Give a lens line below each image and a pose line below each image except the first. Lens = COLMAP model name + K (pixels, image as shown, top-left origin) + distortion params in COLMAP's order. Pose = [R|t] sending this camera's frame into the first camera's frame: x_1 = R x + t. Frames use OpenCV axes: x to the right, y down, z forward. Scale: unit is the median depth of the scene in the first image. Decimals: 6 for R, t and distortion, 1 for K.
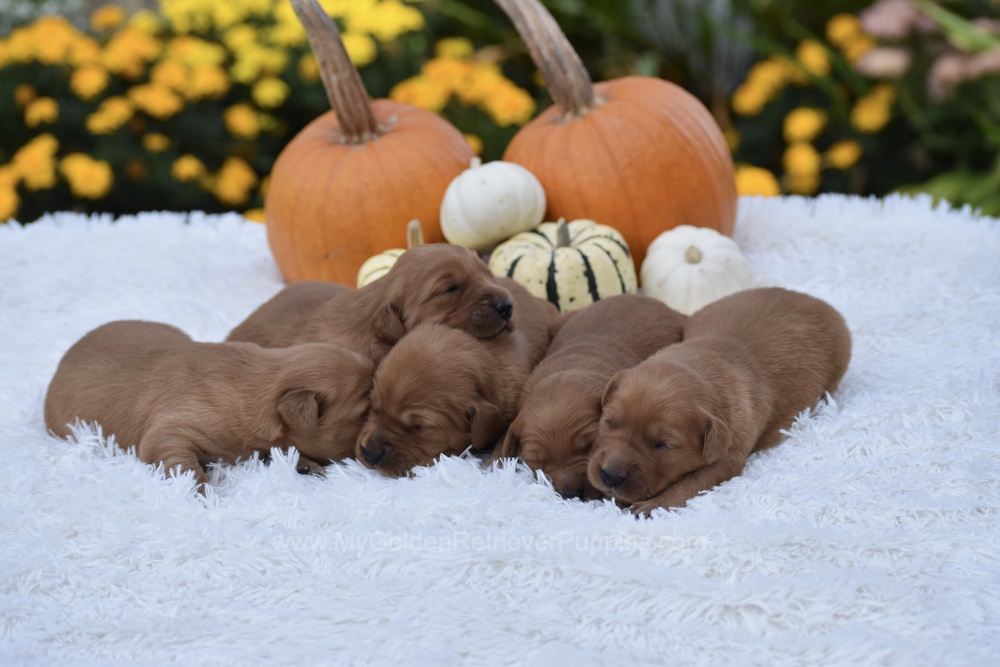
lens RADIAL K [[2826.1, 0, 495.9], [0, 2826.1, 334.8], [0, 0, 1]] dist [-0.235075, 1.244567]
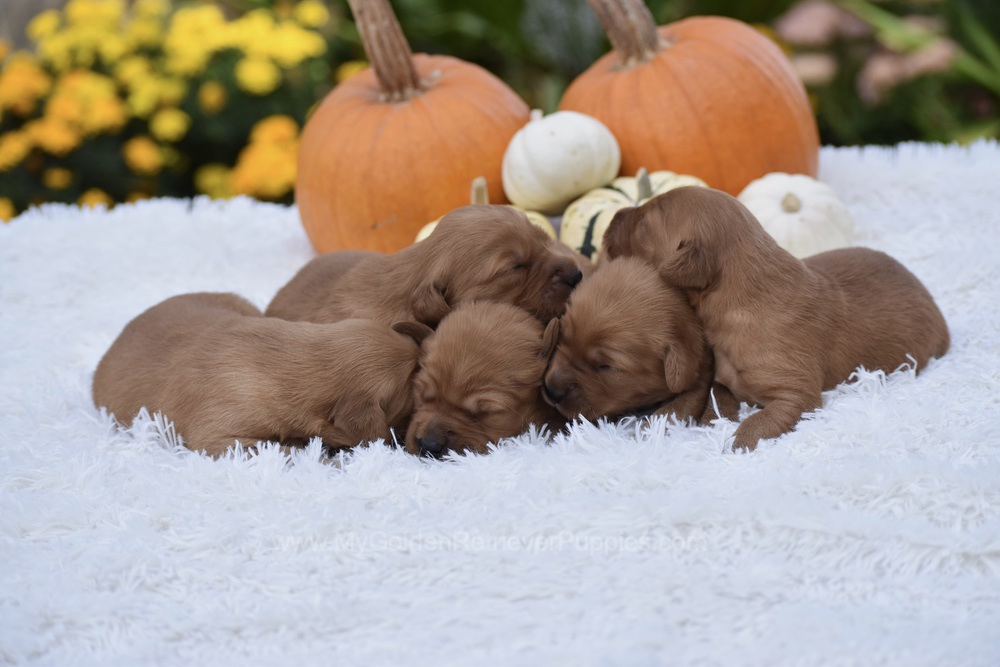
lens RADIAL K [[2867.8, 0, 488.4], [0, 2867.8, 332.2], [0, 0, 1]] dist [-0.105863, -0.997622]
pose [[0.996843, -0.046663, 0.064244, -0.084472], [0.048573, 0.998413, -0.028495, 0.033208], [-0.062813, 0.031525, 0.997527, 0.097374]]
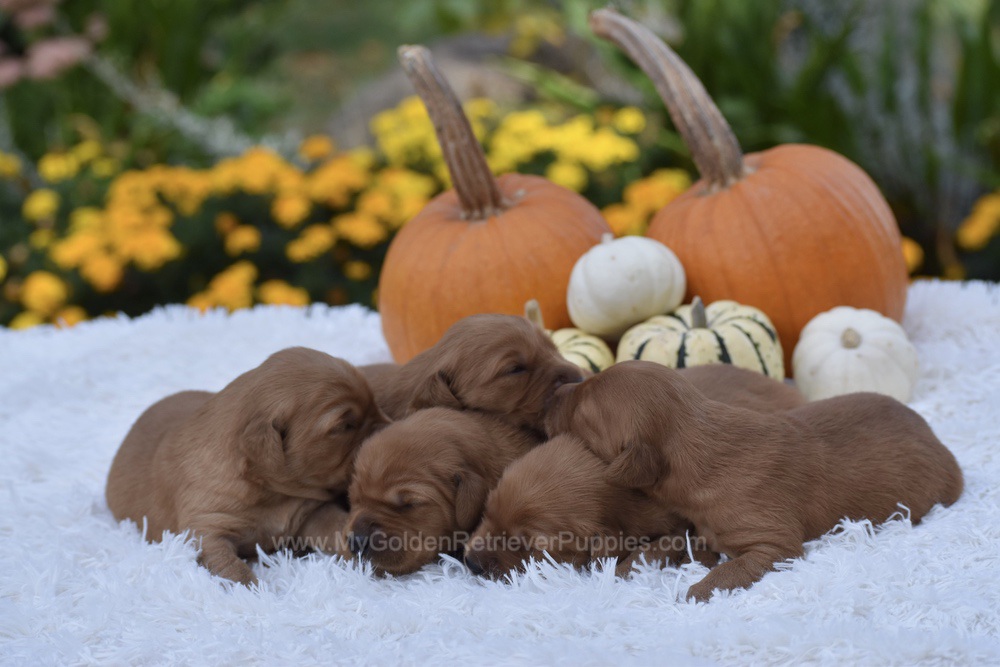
lens RADIAL K [[2684.4, 0, 500.5], [0, 2684.4, 332.5], [0, 0, 1]] dist [-0.275749, 0.015508]
pose [[0.995114, -0.003042, -0.098687, 0.042635], [-0.003037, 0.998109, -0.061387, 0.020871], [0.098688, 0.061387, 0.993223, 0.159709]]
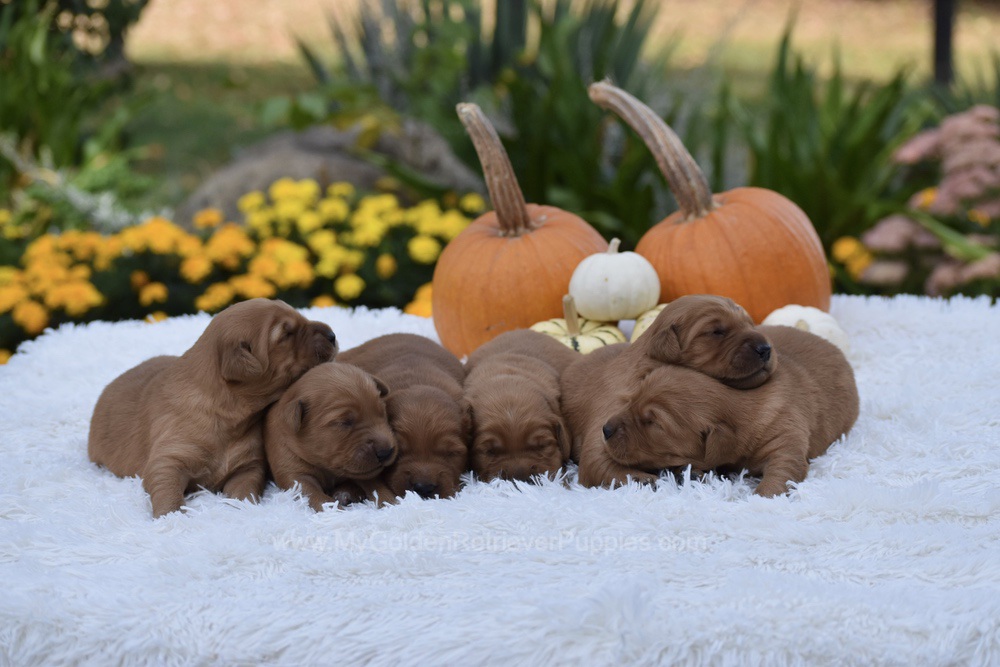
lens RADIAL K [[2592.2, 0, 501.5], [0, 2592.2, 335.2], [0, 0, 1]] dist [-0.352744, 0.126544]
pose [[0.999817, 0.015021, 0.011826, -0.067676], [-0.013731, 0.994643, -0.102456, 0.086275], [-0.013302, 0.102275, 0.994667, -0.076142]]
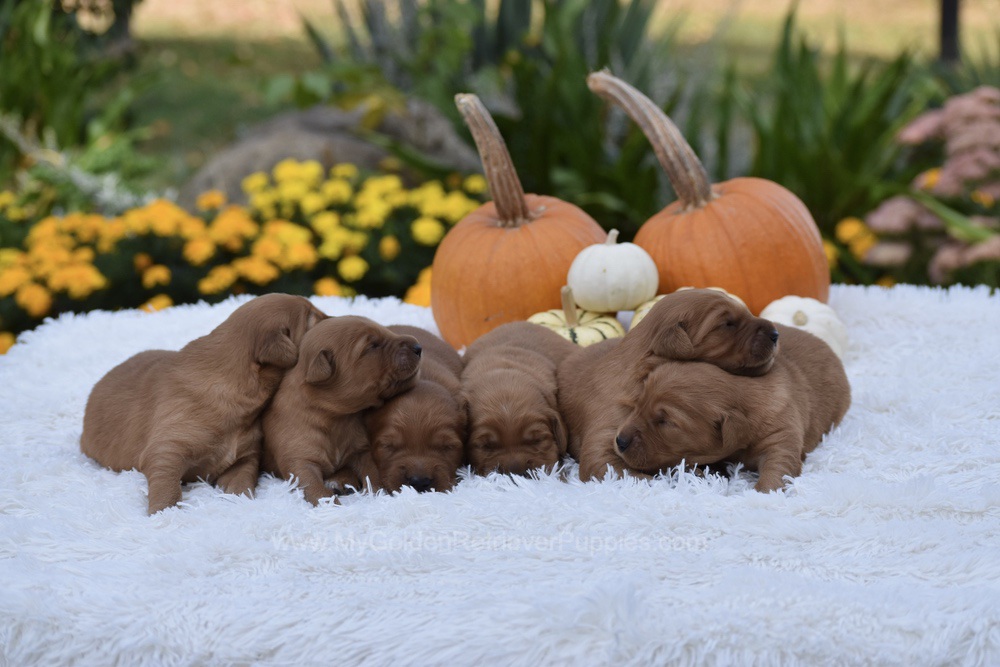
lens RADIAL K [[2592.2, 0, 501.5], [0, 2592.2, 335.2], [0, 0, 1]] dist [-0.352744, 0.126544]
pose [[0.999850, 0.014716, 0.009100, -0.064053], [-0.013814, 0.995641, -0.092238, 0.079072], [-0.010418, 0.092098, 0.995695, -0.077587]]
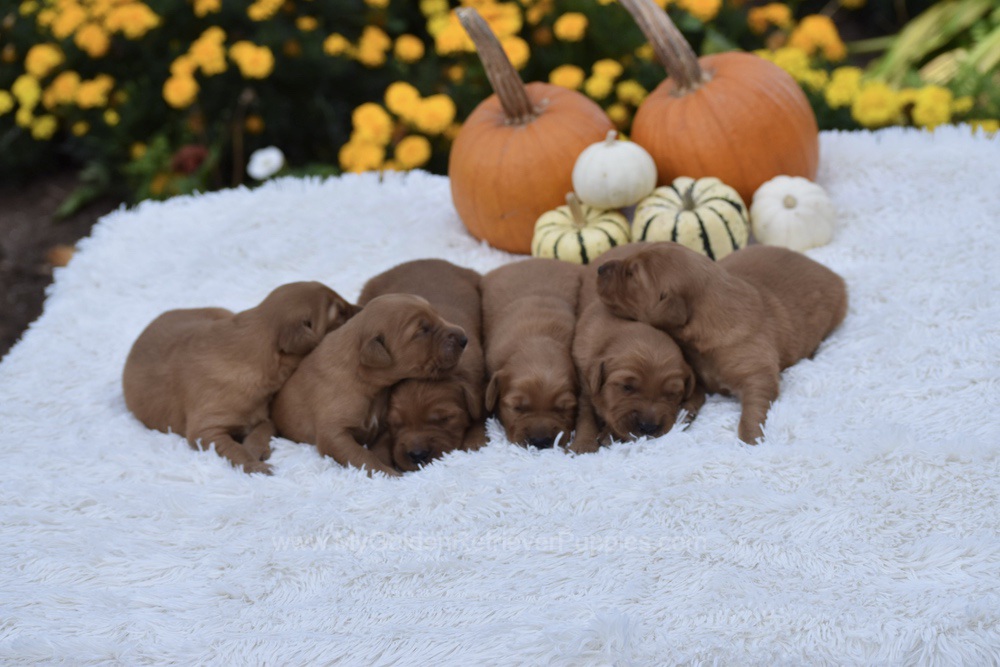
lens RADIAL K [[2592.2, 0, 501.5], [0, 2592.2, 335.2], [0, 0, 1]] dist [-0.352744, 0.126544]
pose [[0.996858, -0.071671, -0.033725, -0.025001], [0.074981, 0.991089, 0.110095, -0.104615], [0.025534, -0.112277, 0.993349, -0.170516]]
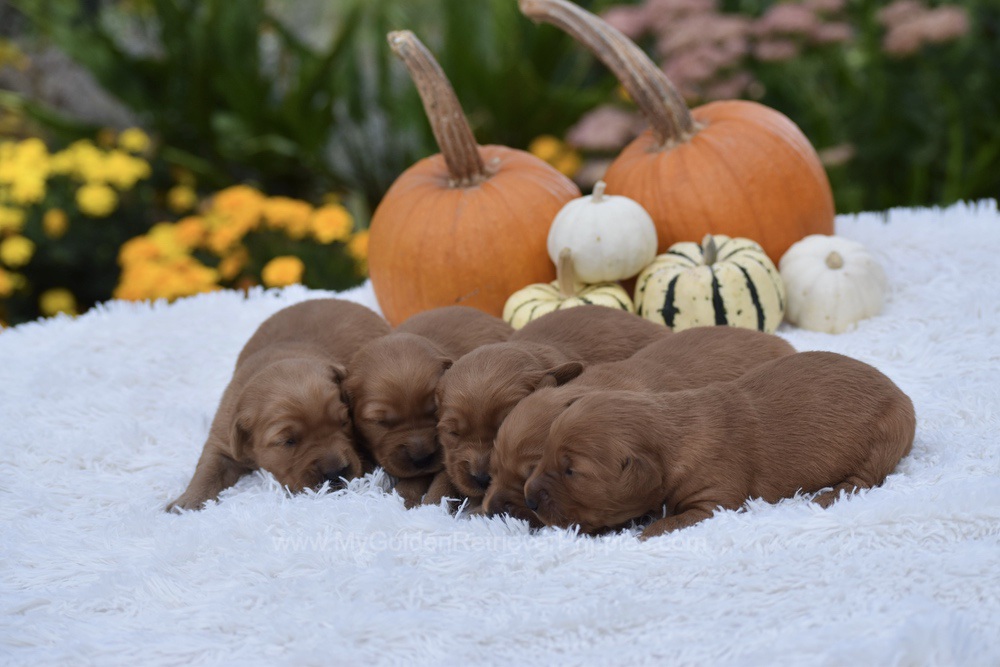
lens RADIAL K [[2826.1, 0, 495.9], [0, 2826.1, 334.8], [0, 0, 1]] dist [-0.235075, 1.244567]
pose [[0.976448, -0.091208, 0.195528, -0.241481], [0.105356, 0.992424, -0.063199, 0.047673], [-0.188282, 0.082310, 0.978660, 0.041427]]
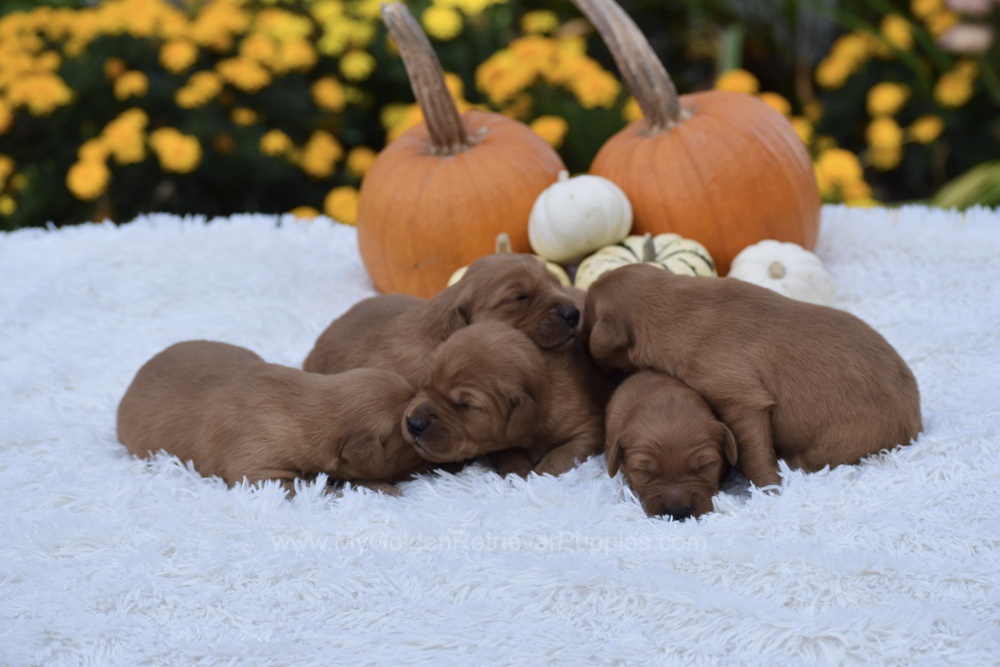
lens RADIAL K [[2826.1, 0, 495.9], [0, 2826.1, 334.8], [0, 0, 1]] dist [-0.235075, 1.244567]
pose [[0.999553, 0.009787, -0.028241, -0.002305], [-0.009193, 0.999736, 0.021071, -0.024910], [0.028440, -0.020802, 0.999379, -0.018913]]
